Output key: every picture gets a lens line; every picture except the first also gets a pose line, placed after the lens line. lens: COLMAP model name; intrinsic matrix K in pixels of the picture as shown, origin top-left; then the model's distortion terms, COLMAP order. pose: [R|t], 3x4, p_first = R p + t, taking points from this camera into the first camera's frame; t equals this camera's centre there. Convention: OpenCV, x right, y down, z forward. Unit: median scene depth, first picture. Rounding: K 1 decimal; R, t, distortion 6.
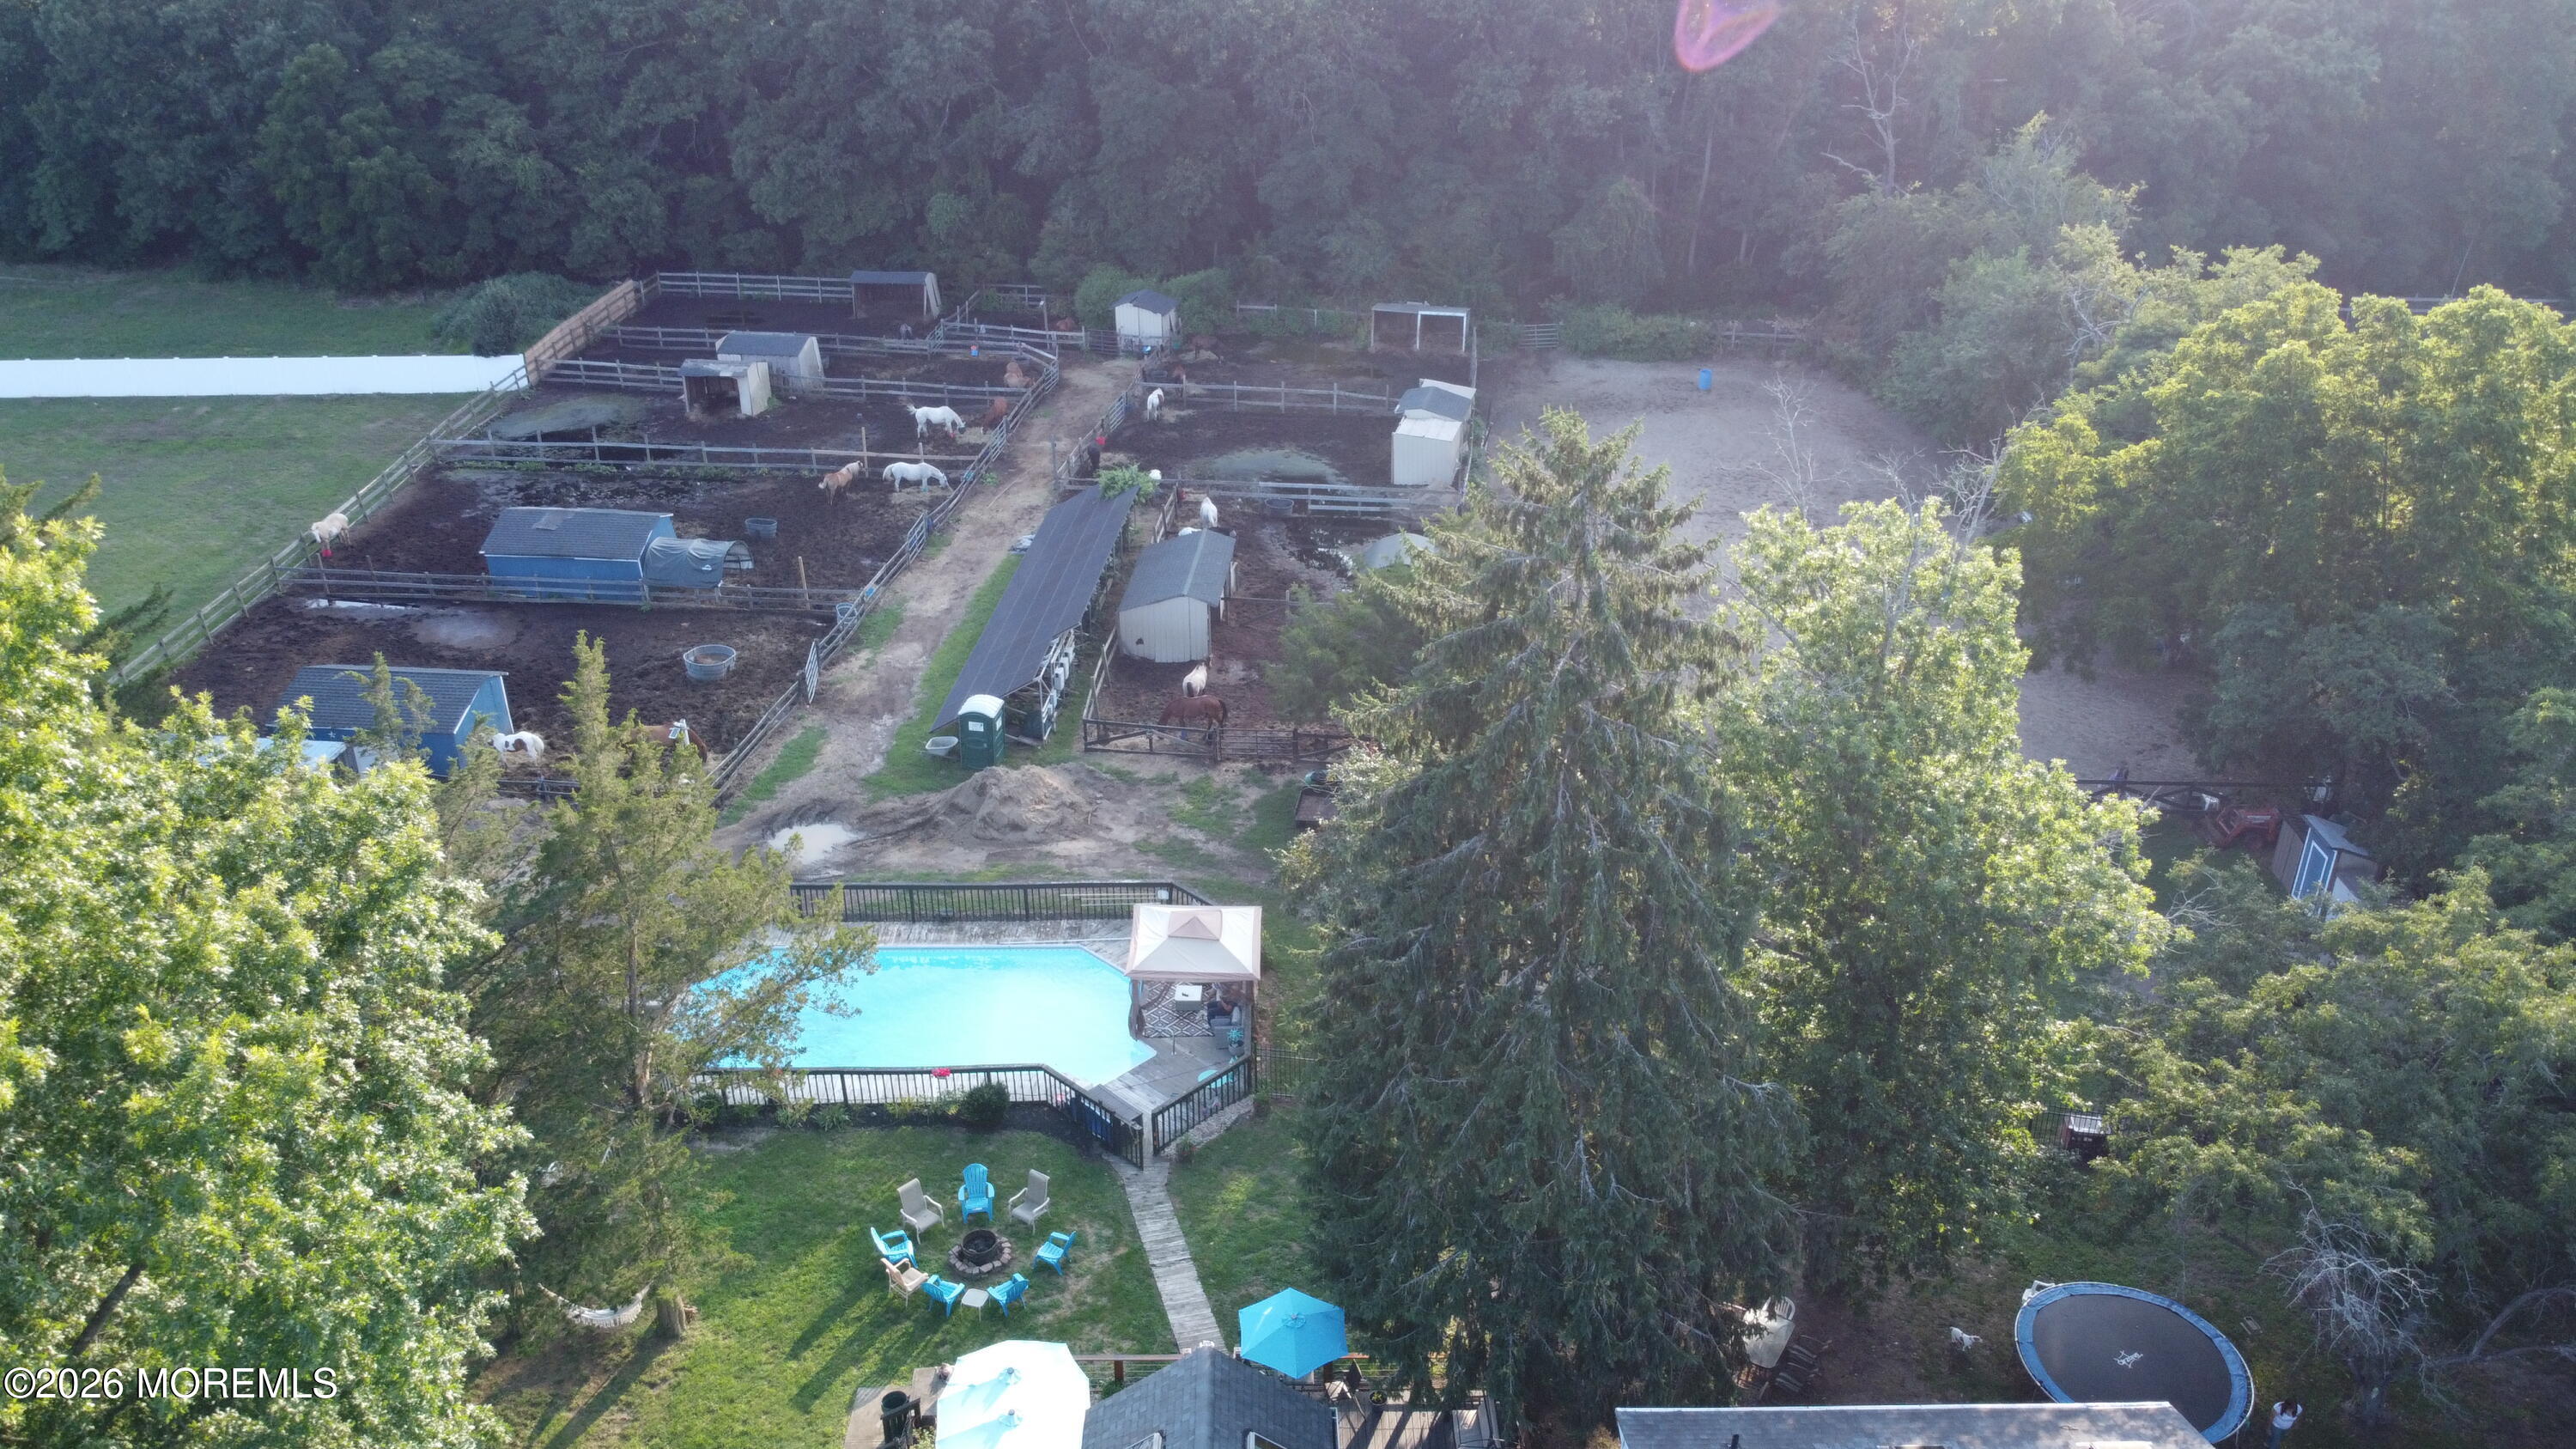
lens RADIAL K [[1951.1, 0, 1276.5], [0, 1951.1, 715.5], [0, 0, 1]] dist [-0.008212, 0.003818]
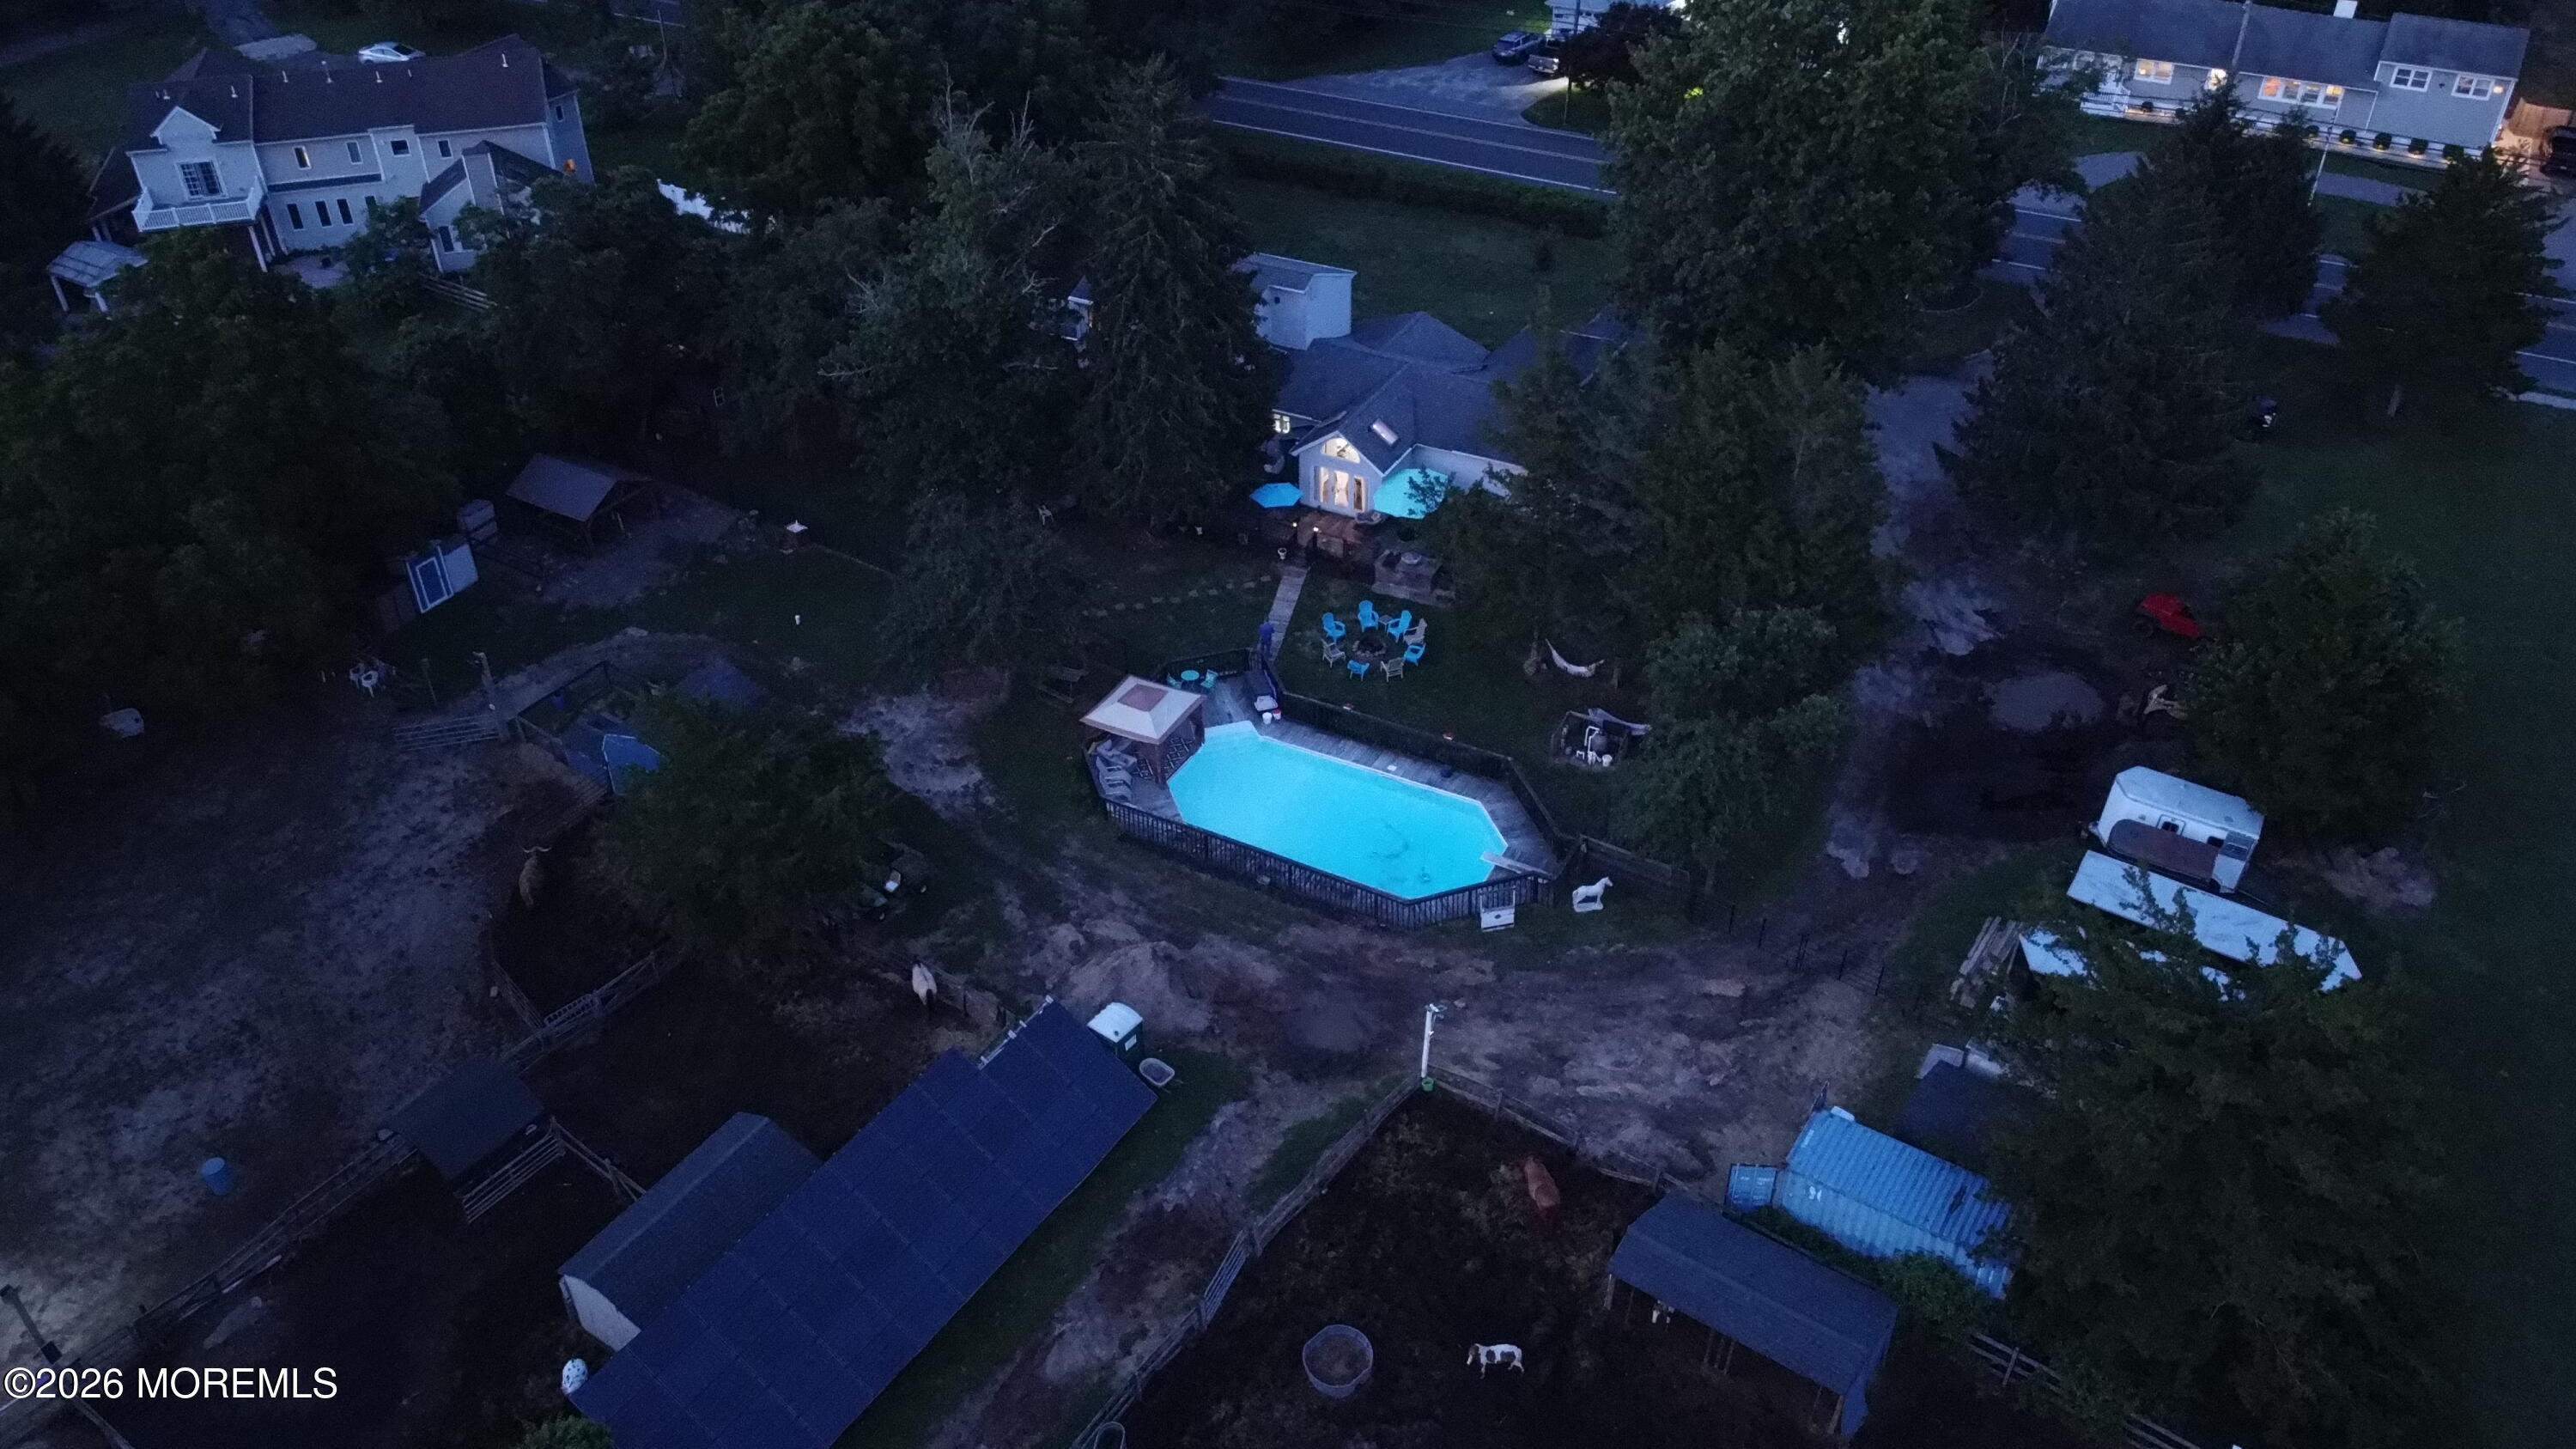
lens RADIAL K [[1951.1, 0, 1276.9], [0, 1951.1, 735.5], [0, 0, 1]] dist [-0.008212, 0.003818]
pose [[-0.881452, -0.270747, 0.386961, -0.348570], [0.221957, 0.485741, 0.845453, -0.536388], [-0.416866, 0.831115, -0.368063, 0.776228]]
